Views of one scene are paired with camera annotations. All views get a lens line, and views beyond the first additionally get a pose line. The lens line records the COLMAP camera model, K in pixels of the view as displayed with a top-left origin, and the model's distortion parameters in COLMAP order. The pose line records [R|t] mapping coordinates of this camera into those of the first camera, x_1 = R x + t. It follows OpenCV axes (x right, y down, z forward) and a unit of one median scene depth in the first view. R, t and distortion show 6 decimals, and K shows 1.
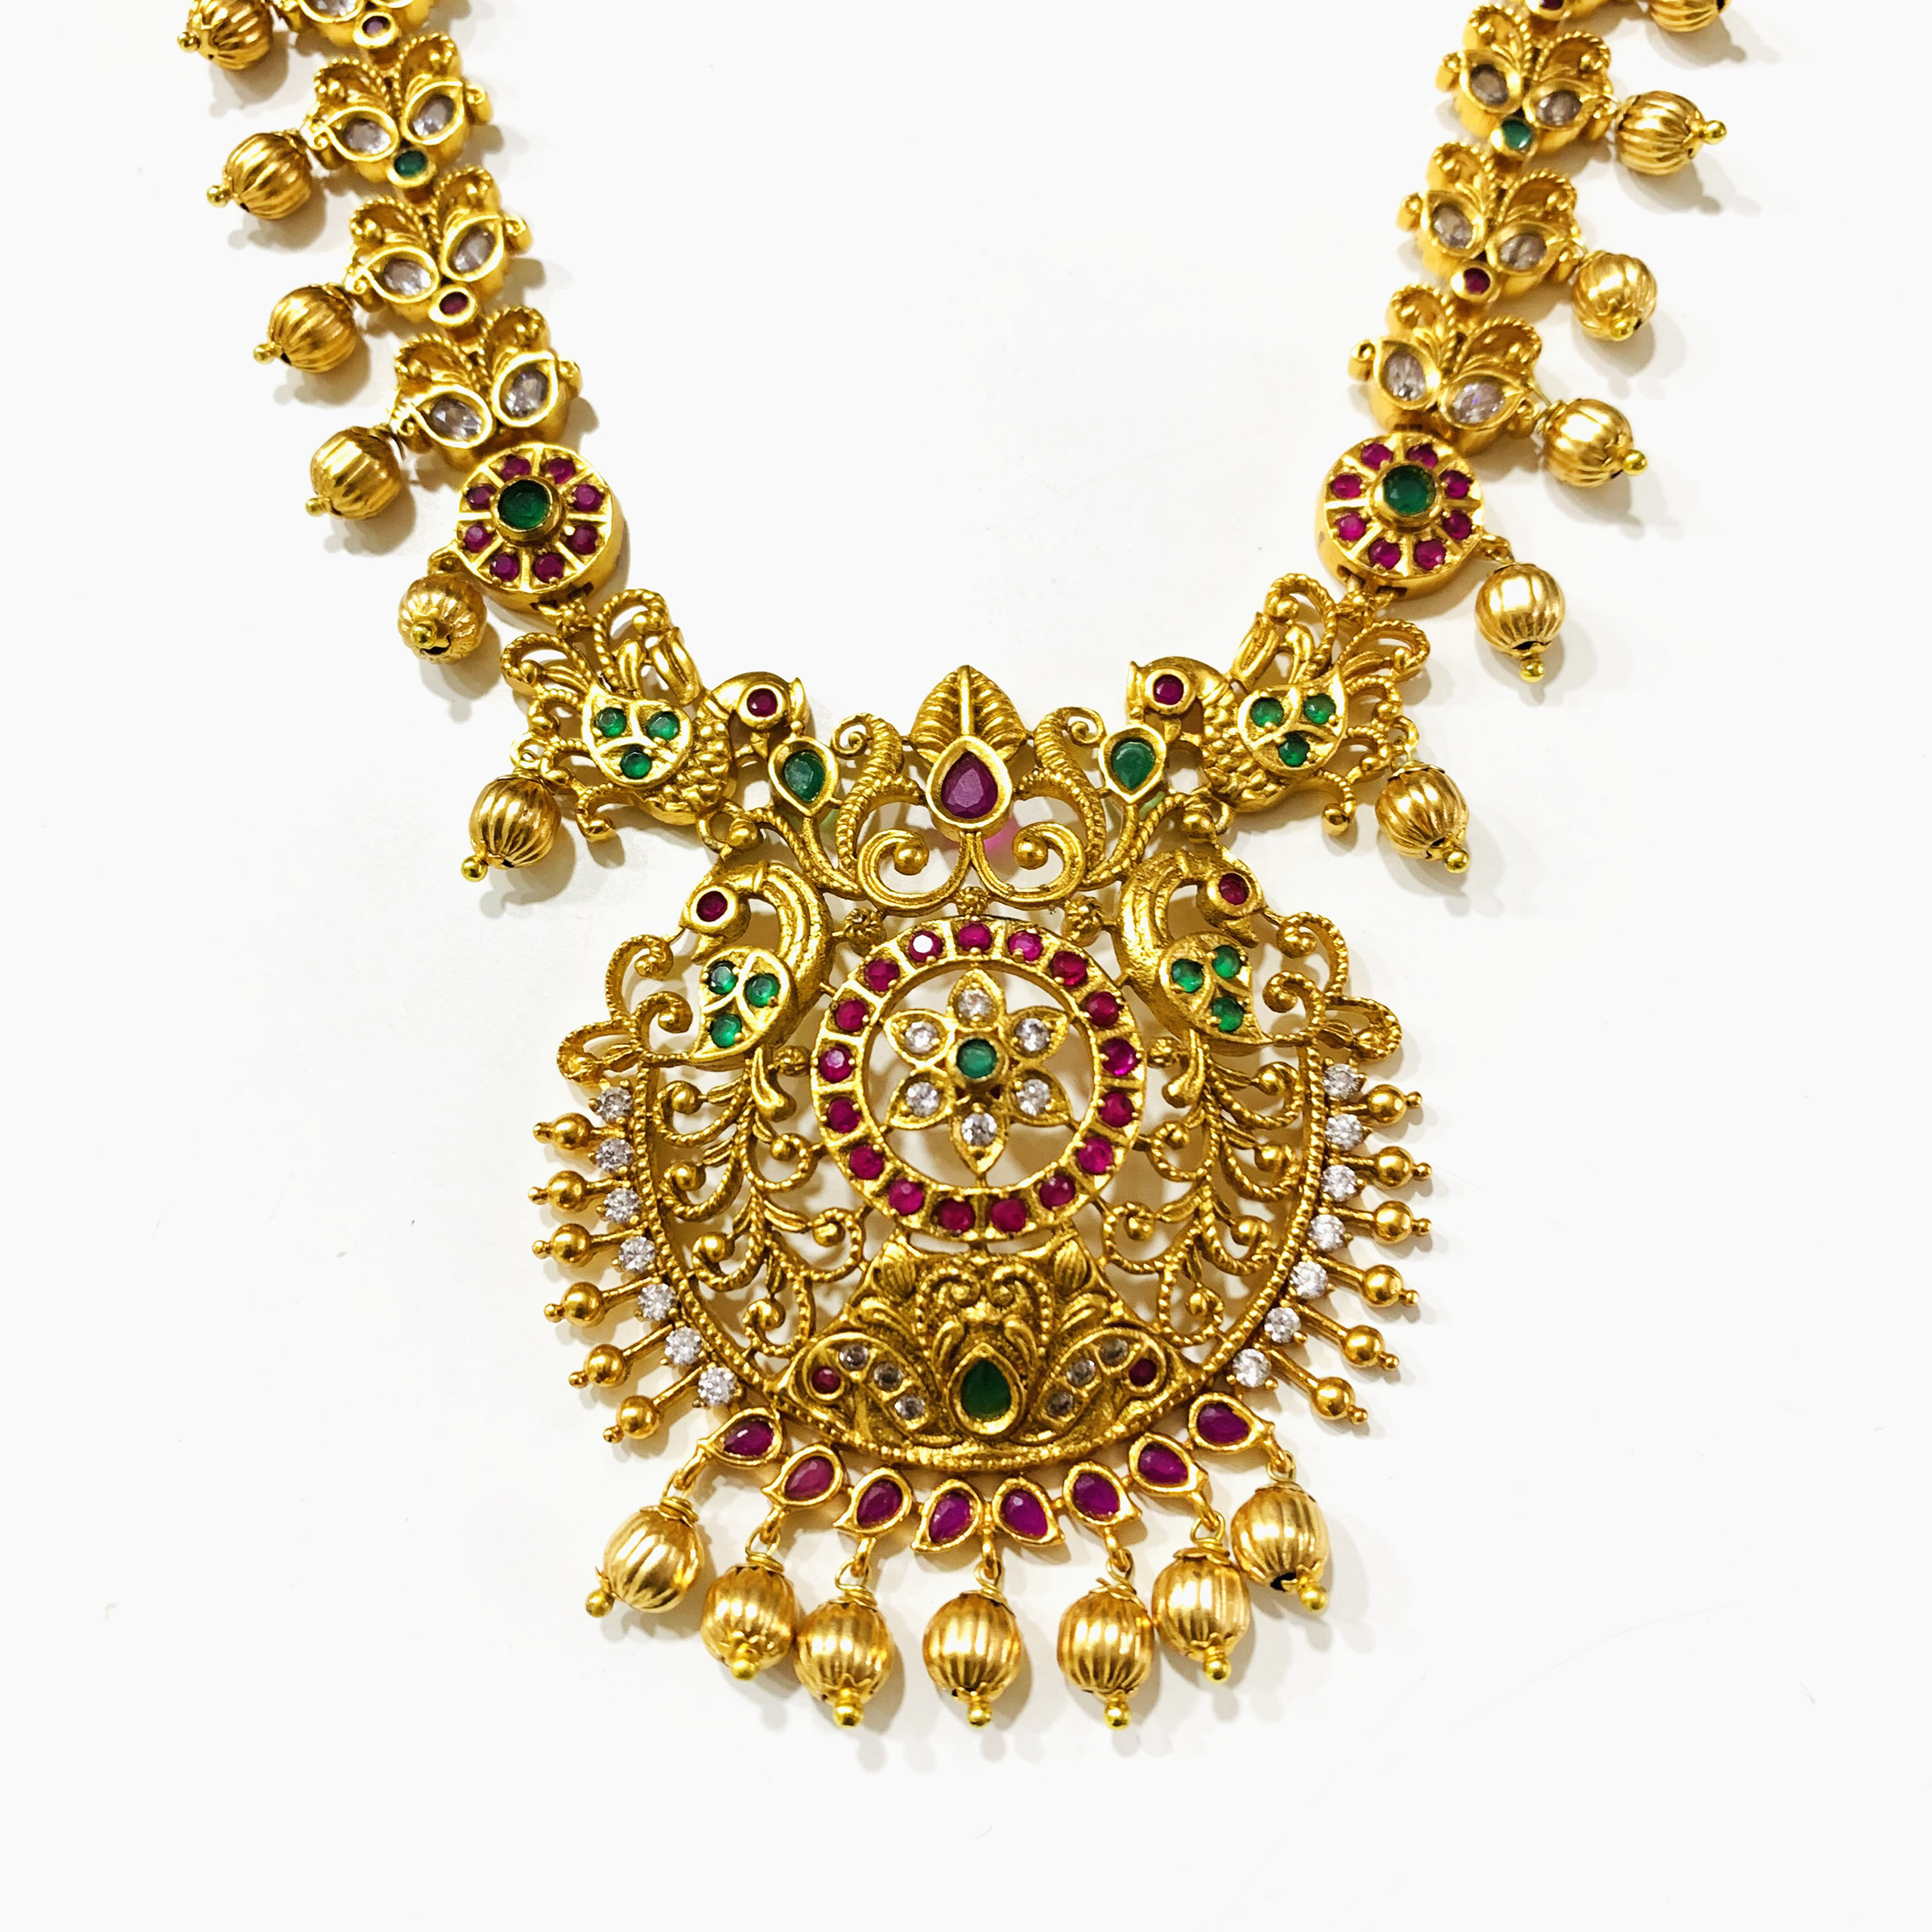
lens RADIAL K [[2035.8, 0, 928.7], [0, 2035.8, 905.5], [0, 0, 1]] dist [0.255815, -0.809006]
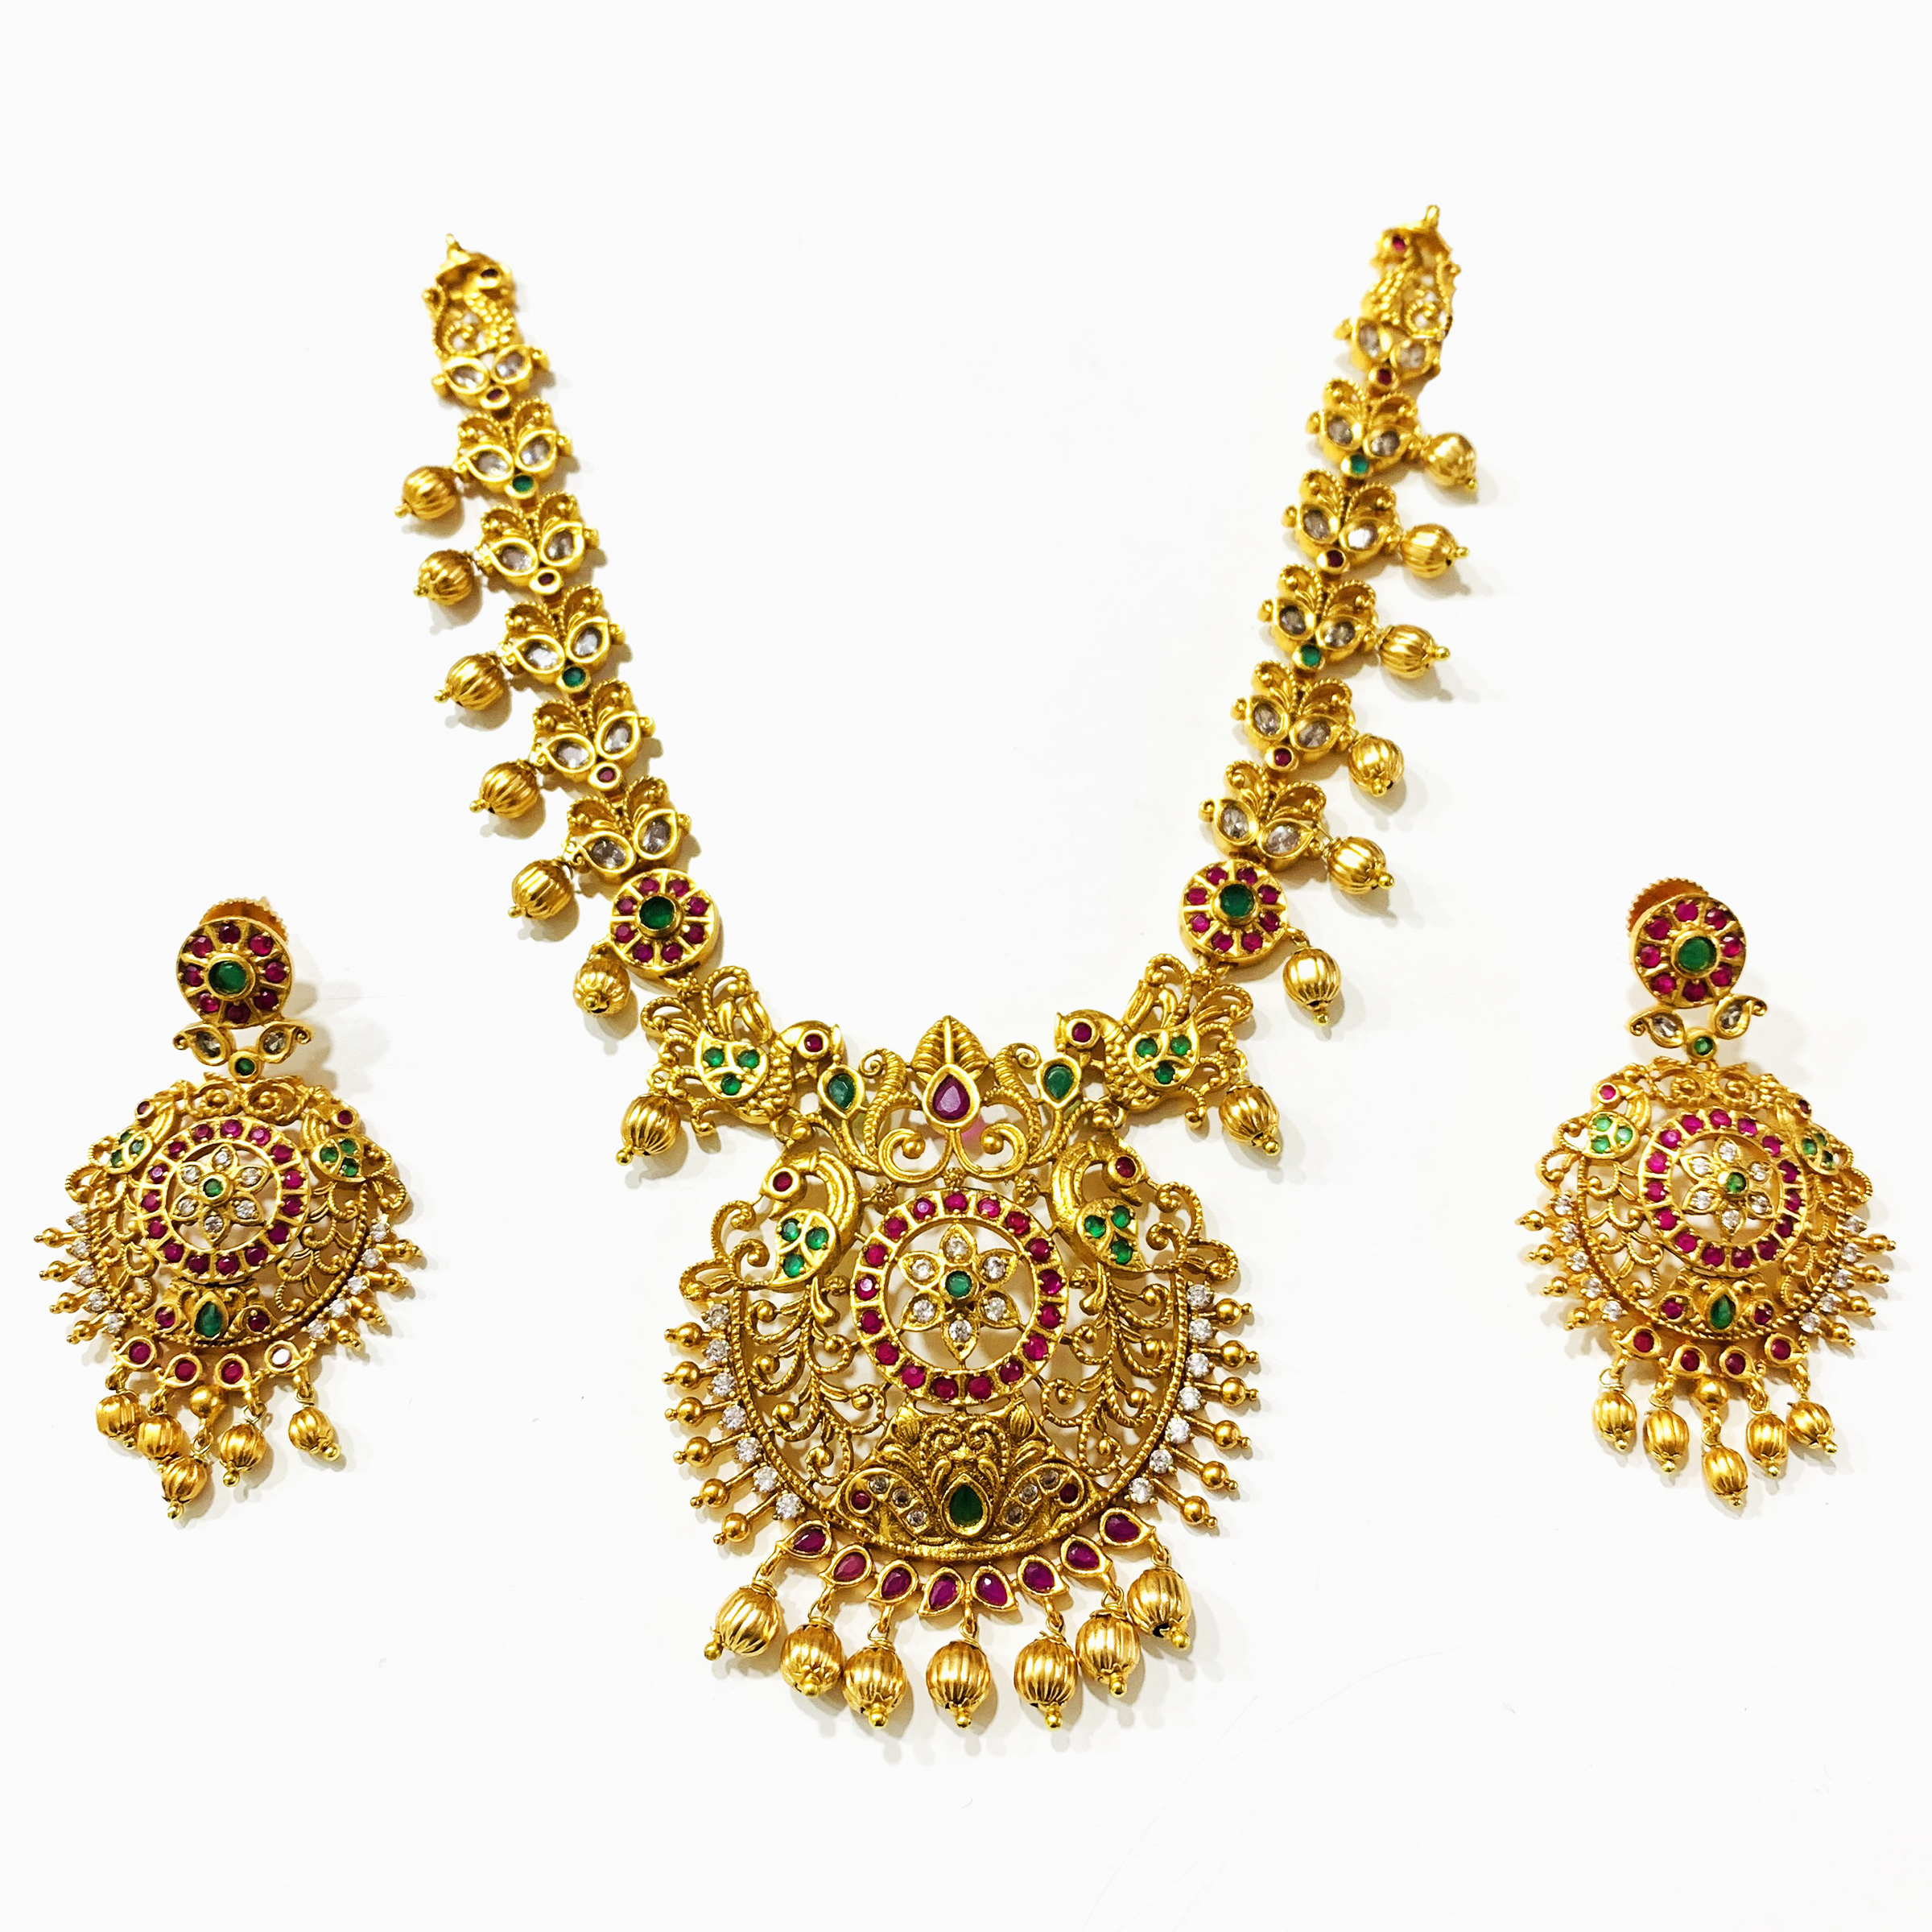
lens RADIAL K [[2035.8, 0, 928.7], [0, 2035.8, 905.5], [0, 0, 1]] dist [0.255815, -0.809006]
pose [[0.999874, -0.005121, 0.014997, -0.019353], [0.006554, 0.995248, -0.097149, -0.055125], [-0.014428, 0.097236, 0.995157, -0.533552]]
